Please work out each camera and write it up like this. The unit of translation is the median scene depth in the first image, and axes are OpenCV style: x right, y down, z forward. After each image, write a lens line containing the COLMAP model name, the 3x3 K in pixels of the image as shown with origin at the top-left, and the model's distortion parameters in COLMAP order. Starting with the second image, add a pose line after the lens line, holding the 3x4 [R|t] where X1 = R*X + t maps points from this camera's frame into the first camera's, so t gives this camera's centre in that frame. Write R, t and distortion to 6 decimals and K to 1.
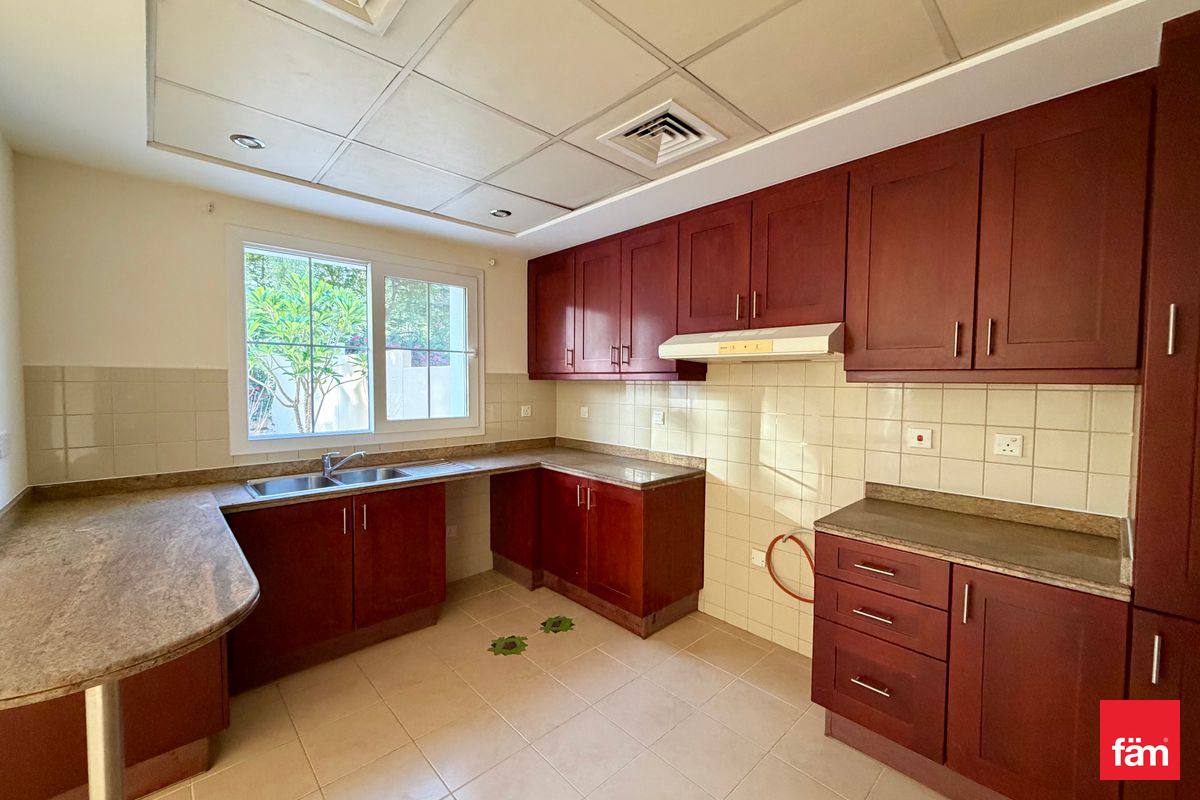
lens RADIAL K [[479.6, 0, 601.3], [0, 479.6, 403.8], [0, 0, 1]] dist [-0.000223, 0.000501]
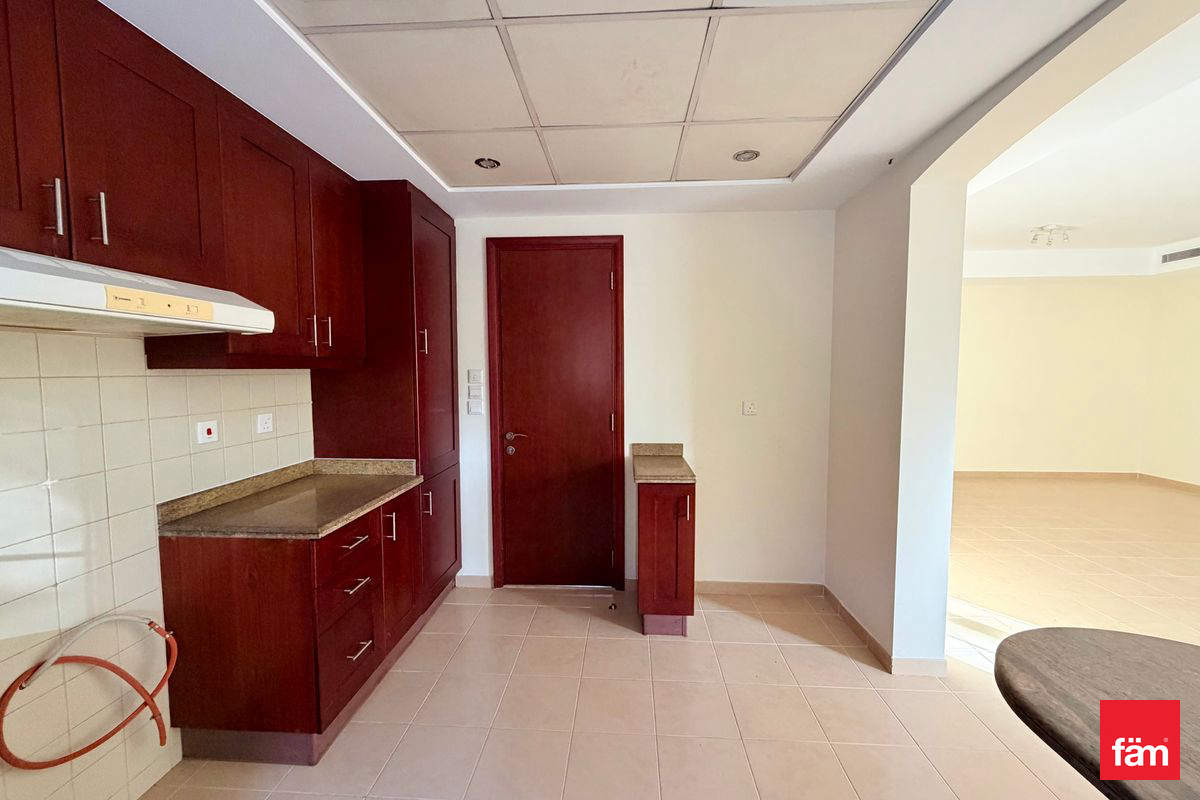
lens RADIAL K [[479.6, 0, 599.4], [0, 479.6, 402.4], [0, 0, 1]] dist [-0.000223, 0.000501]
pose [[-0.686097, -0.055804, 0.725367, -0.357838], [0.033025, 0.993637, 0.107680, -0.040943], [-0.726760, 0.097834, -0.679888, 0.818786]]
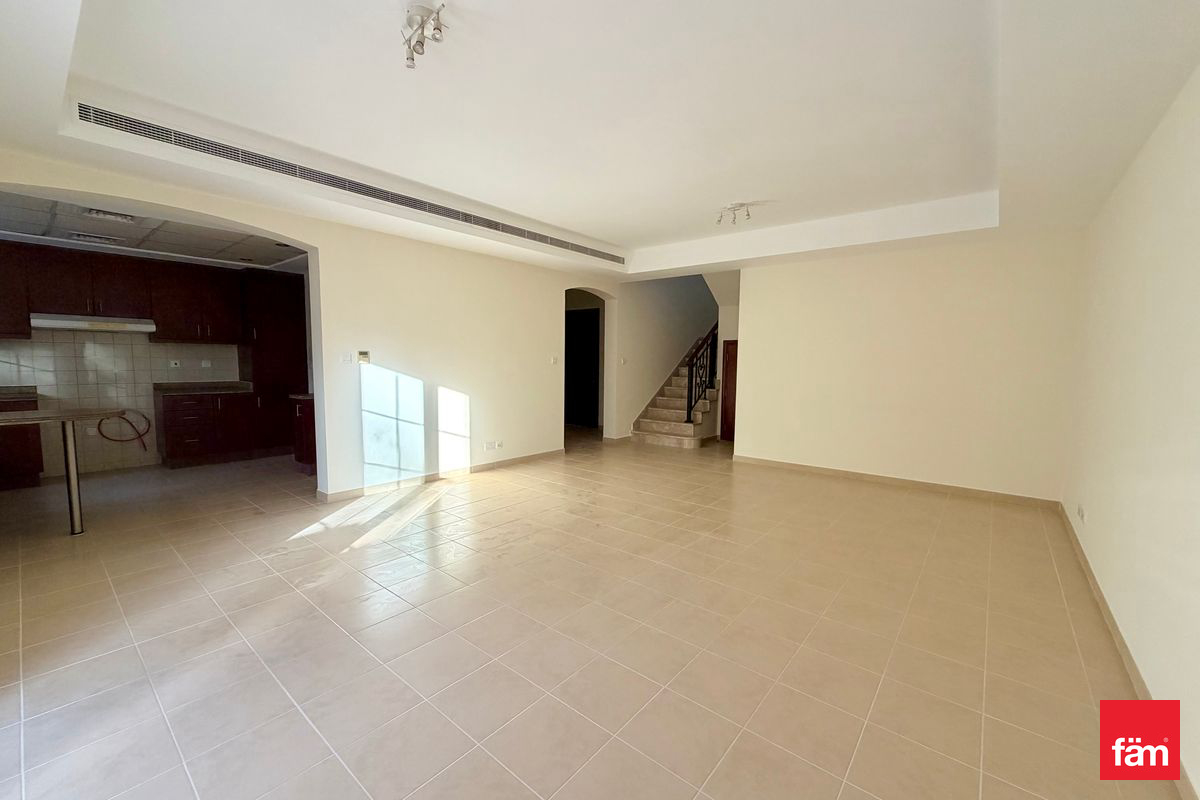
lens RADIAL K [[479.6, 0, 596.7], [0, 479.6, 400.4], [0, 0, 1]] dist [-0.000223, 0.000501]
pose [[-0.125223, -0.093391, 0.987723, -1.805451], [0.034421, 0.994551, 0.098401, 0.070971], [-0.991531, 0.046320, -0.121326, -0.797209]]
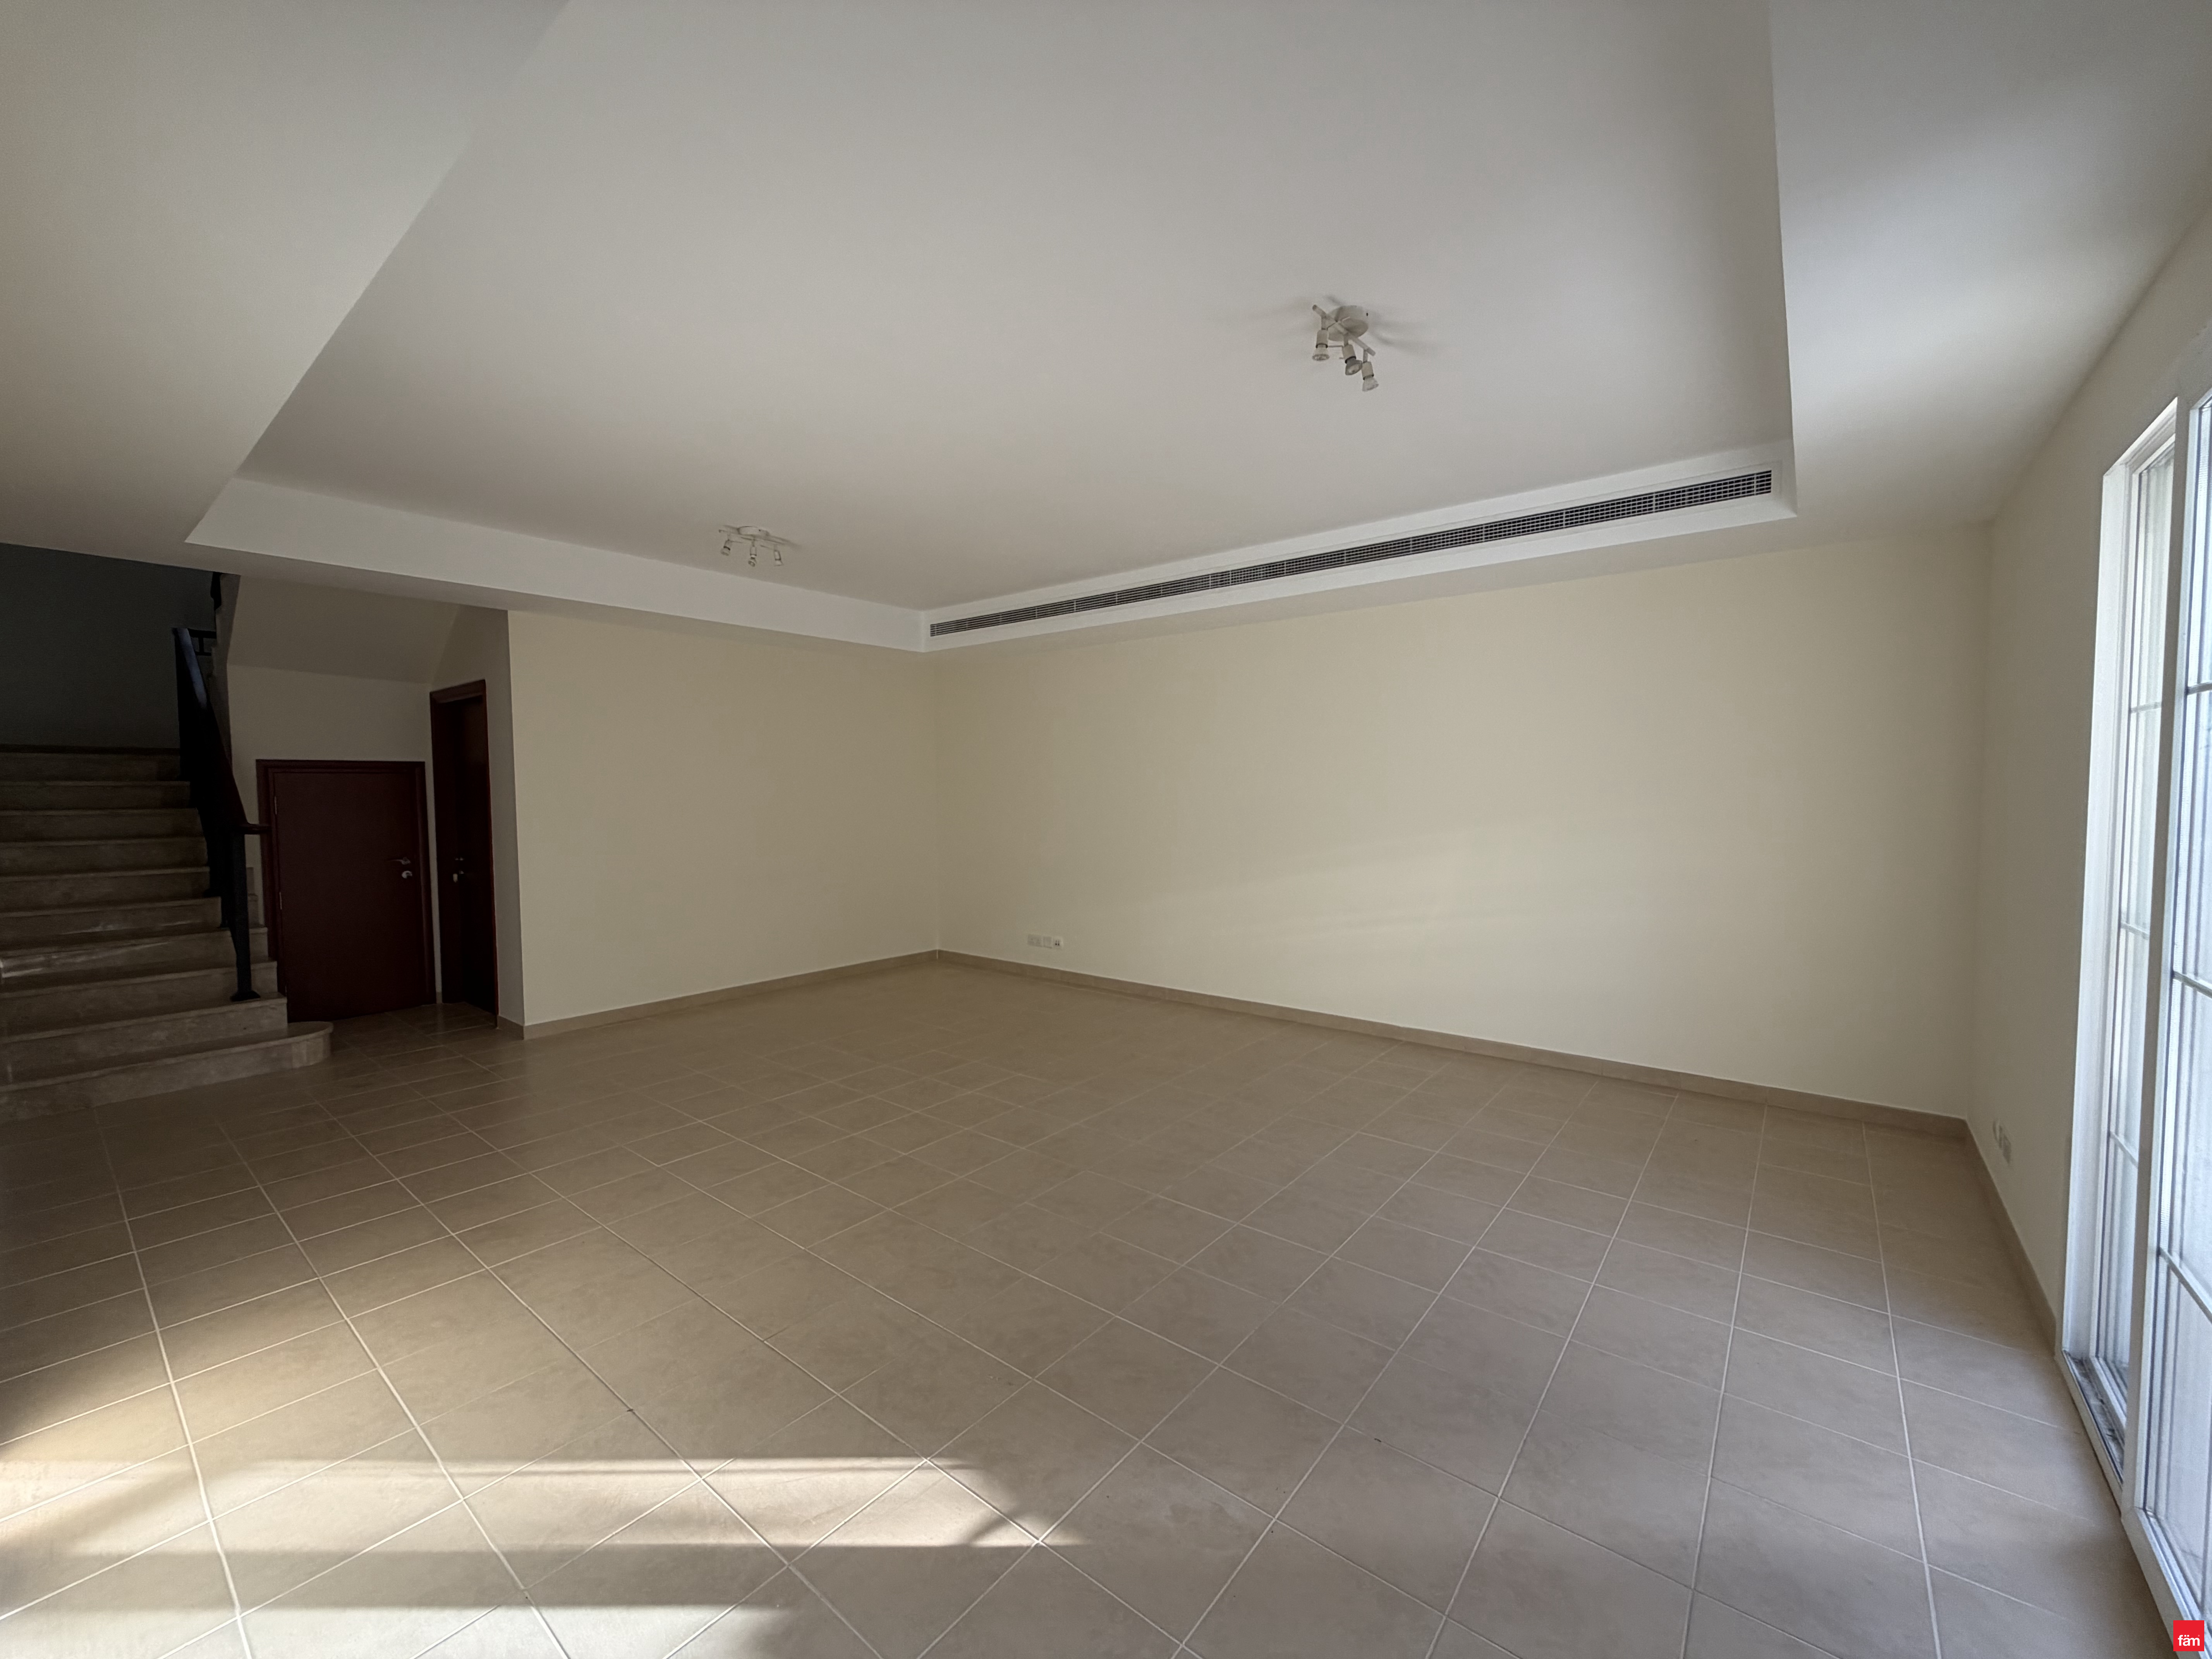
lens RADIAL K [[879.3, 0, 1105.5], [0, 879.3, 836.8], [0, 0, 1]] dist [0.001539, 0.000302]
pose [[-0.990277, 0.004678, -0.139028, -0.608567], [-0.009332, 0.994948, 0.099953, -0.019753], [0.138793, 0.100279, -0.985231, 0.253265]]
